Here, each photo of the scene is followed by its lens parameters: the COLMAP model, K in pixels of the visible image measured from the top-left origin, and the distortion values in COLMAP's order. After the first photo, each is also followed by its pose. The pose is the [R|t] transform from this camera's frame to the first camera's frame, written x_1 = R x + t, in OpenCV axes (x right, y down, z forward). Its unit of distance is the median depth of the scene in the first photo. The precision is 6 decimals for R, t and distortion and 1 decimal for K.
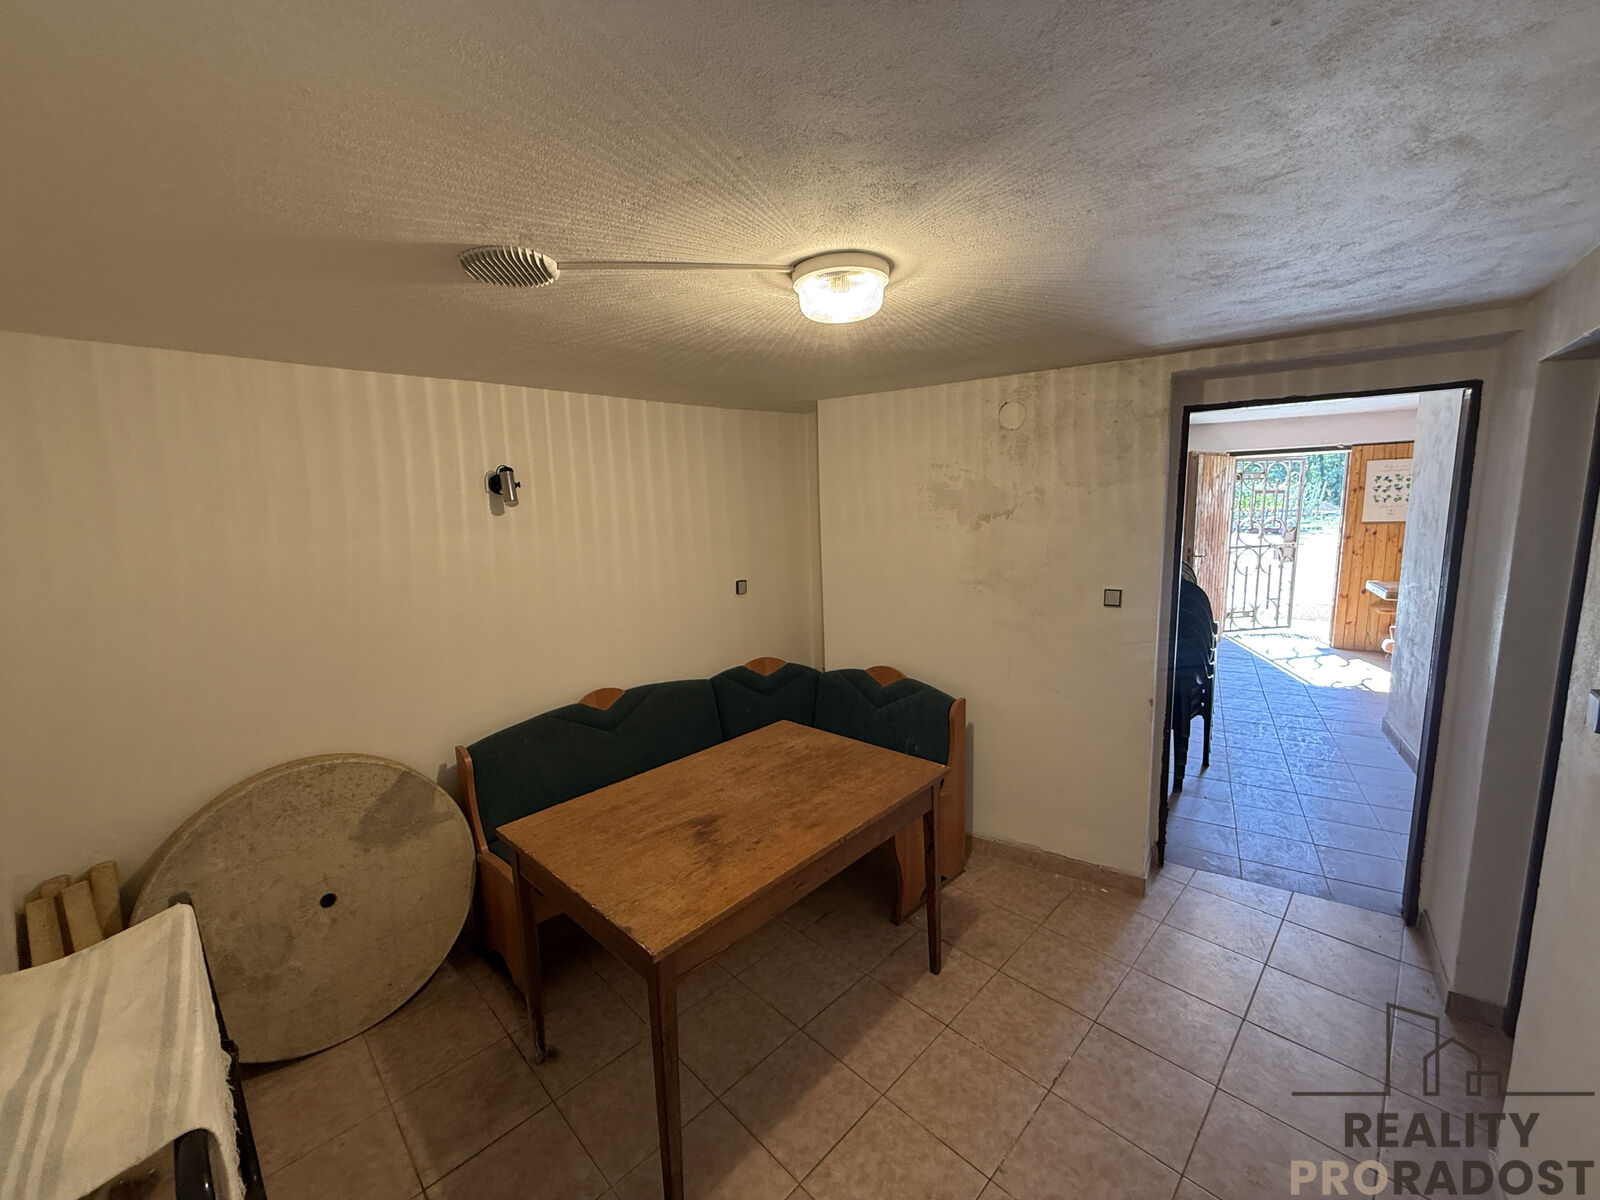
lens RADIAL K [[637.2, 0, 797.2], [0, 637.2, 602.5], [0, 0, 1]] dist [-0.000399, -0.000080]
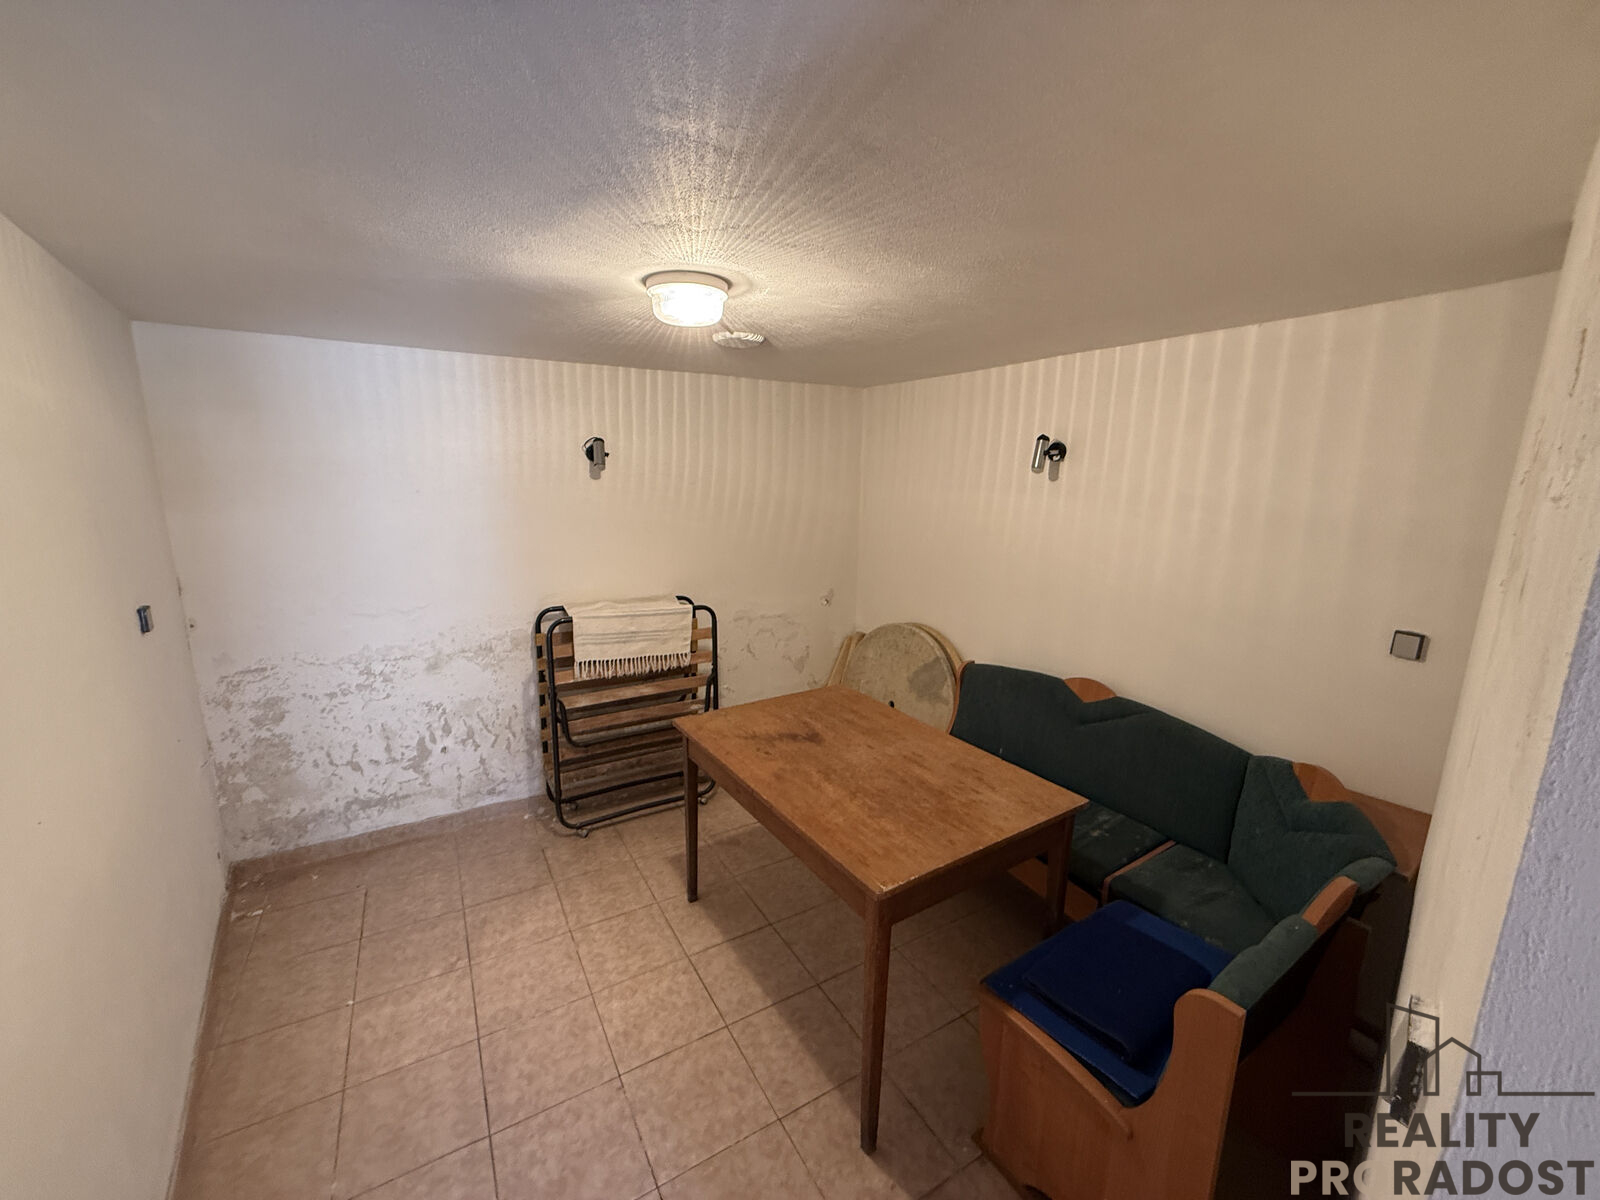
lens RADIAL K [[637.2, 0, 795.5], [0, 637.2, 602.0], [0, 0, 1]] dist [-0.000399, -0.000080]
pose [[-0.247525, 0.221821, -0.943147, 0.861368], [-0.149990, 0.952931, 0.263486, -0.198558], [0.957201, 0.206682, -0.202603, 1.047197]]
